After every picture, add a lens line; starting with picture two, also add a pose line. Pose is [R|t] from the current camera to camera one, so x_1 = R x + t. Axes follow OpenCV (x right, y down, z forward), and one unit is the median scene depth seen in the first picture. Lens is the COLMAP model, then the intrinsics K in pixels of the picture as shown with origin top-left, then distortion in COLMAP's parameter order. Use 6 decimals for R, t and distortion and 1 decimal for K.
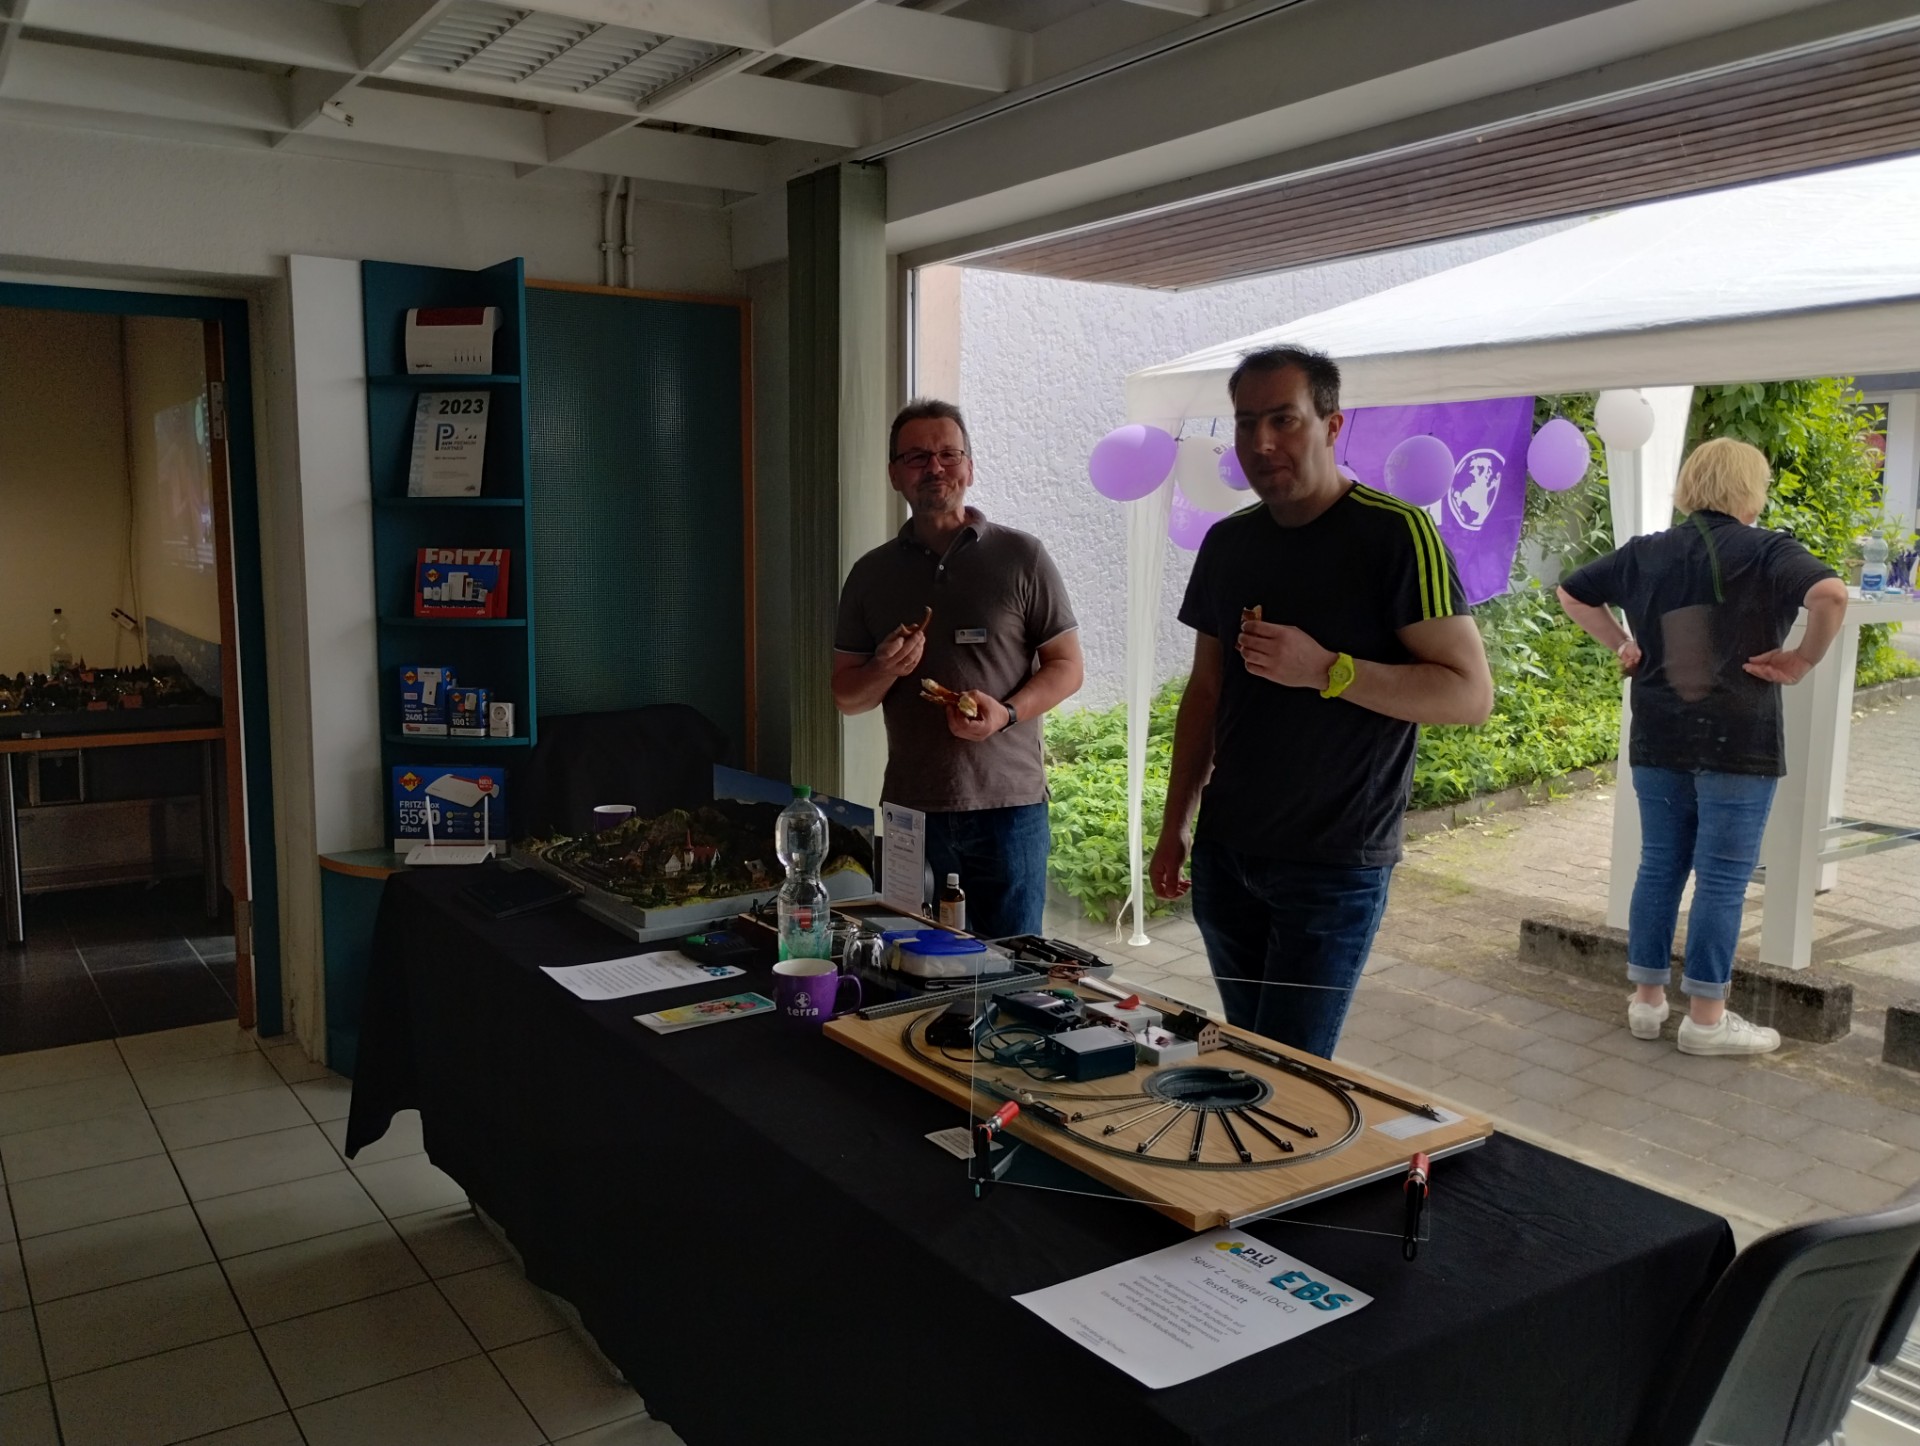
lens RADIAL K [[1607.1, 0, 954.8], [0, 1607.1, 727.7], [0, 0, 1]] dist [0.048365, -0.064447]
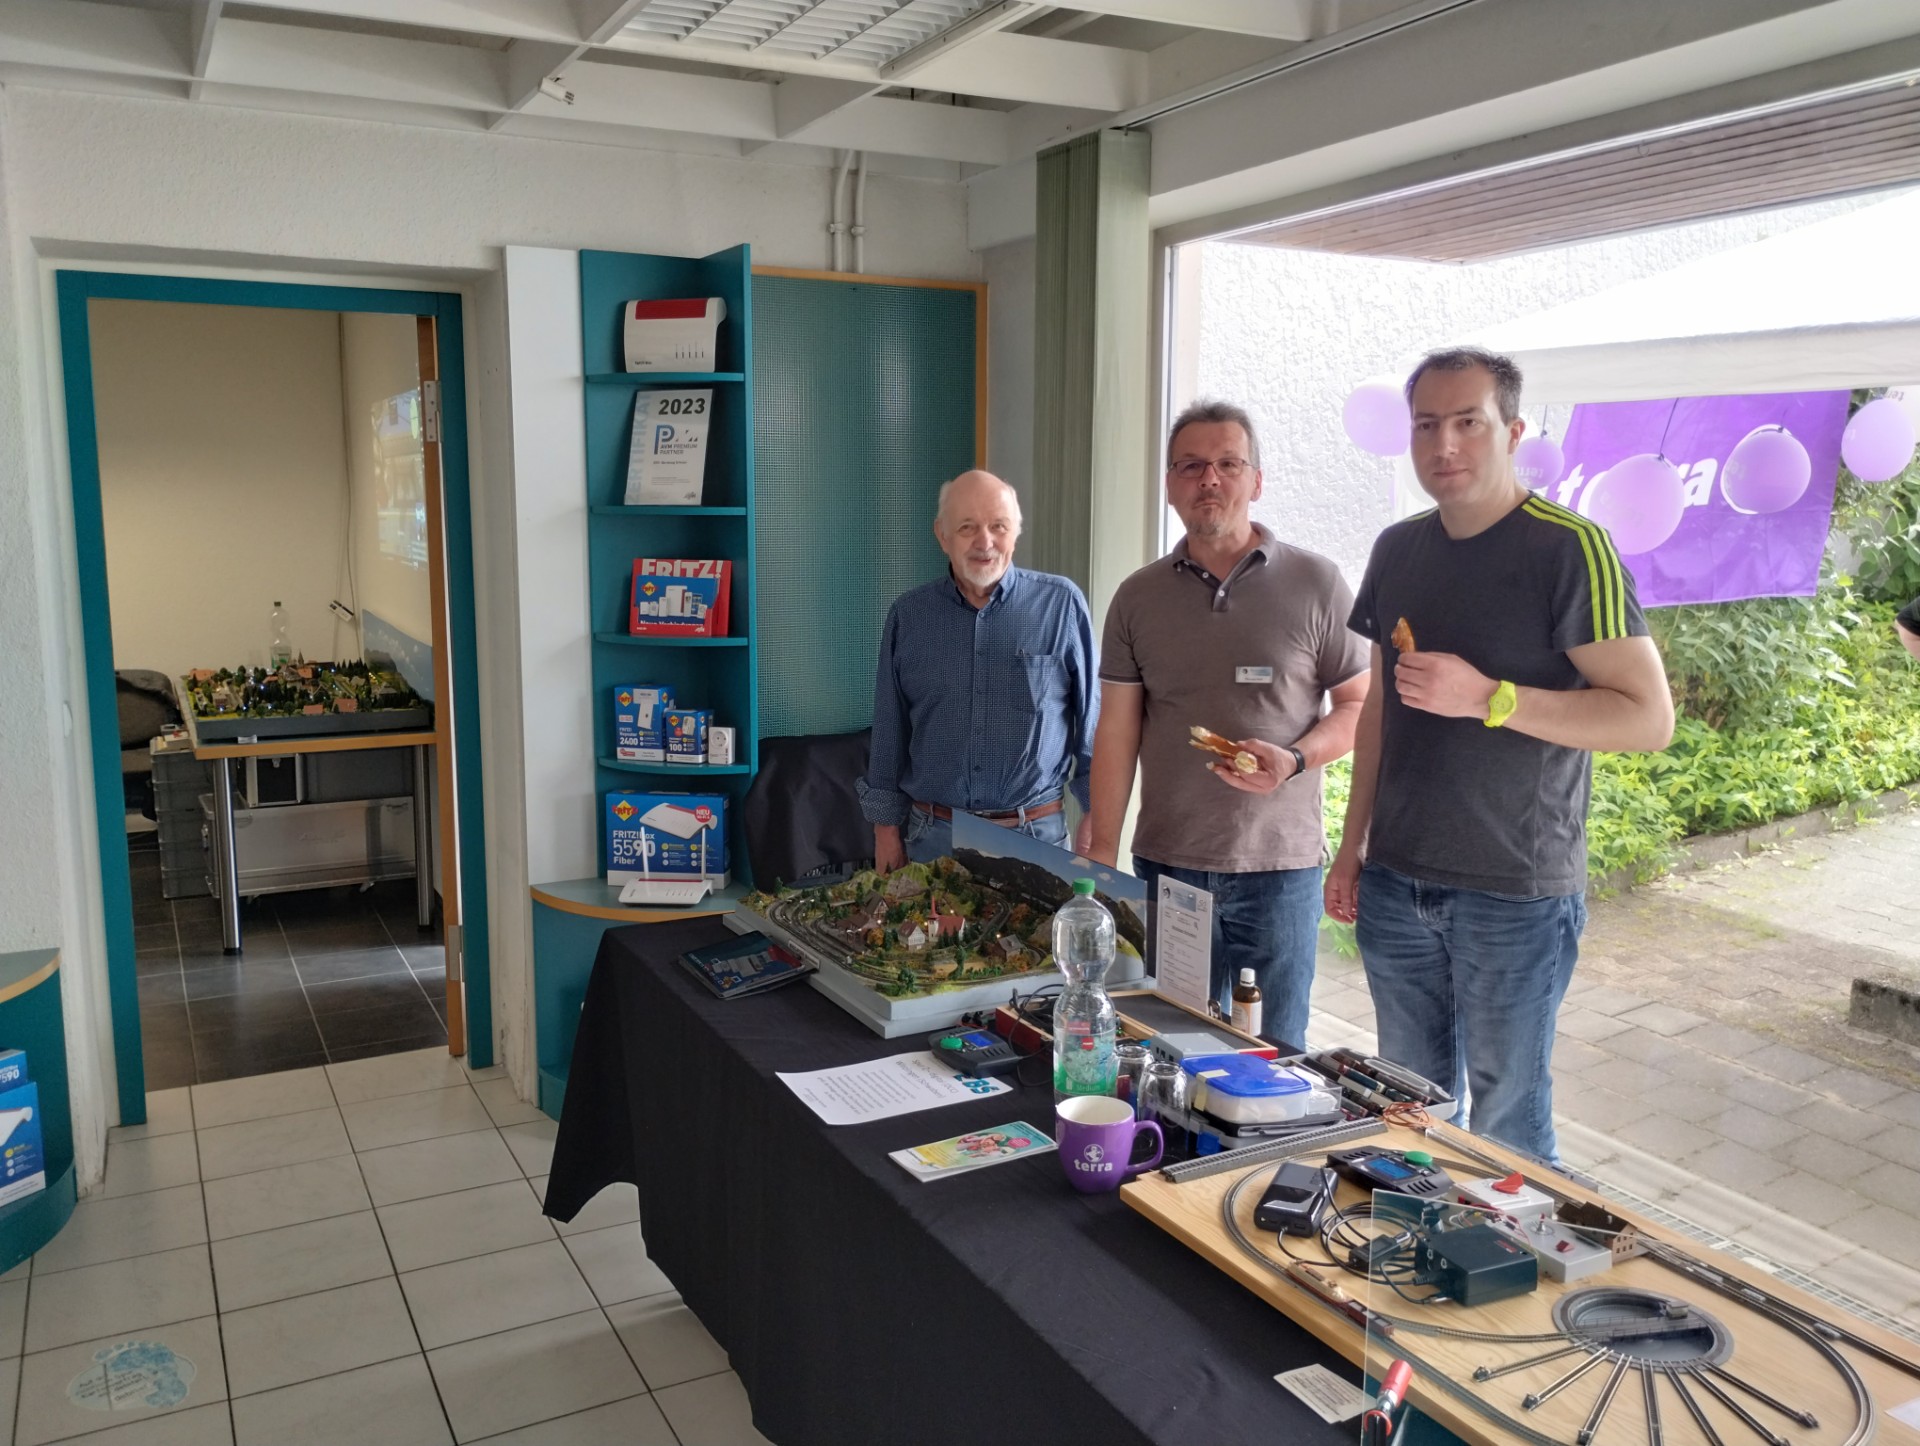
lens RADIAL K [[1607.1, 0, 965.2], [0, 1607.1, 728.1], [0, 0, 1]] dist [0.048365, -0.064447]
pose [[0.993880, 0.014708, -0.109481, -0.040651], [-0.012464, 0.999699, 0.021151, -0.036499], [0.109759, -0.019657, 0.993764, 0.096963]]
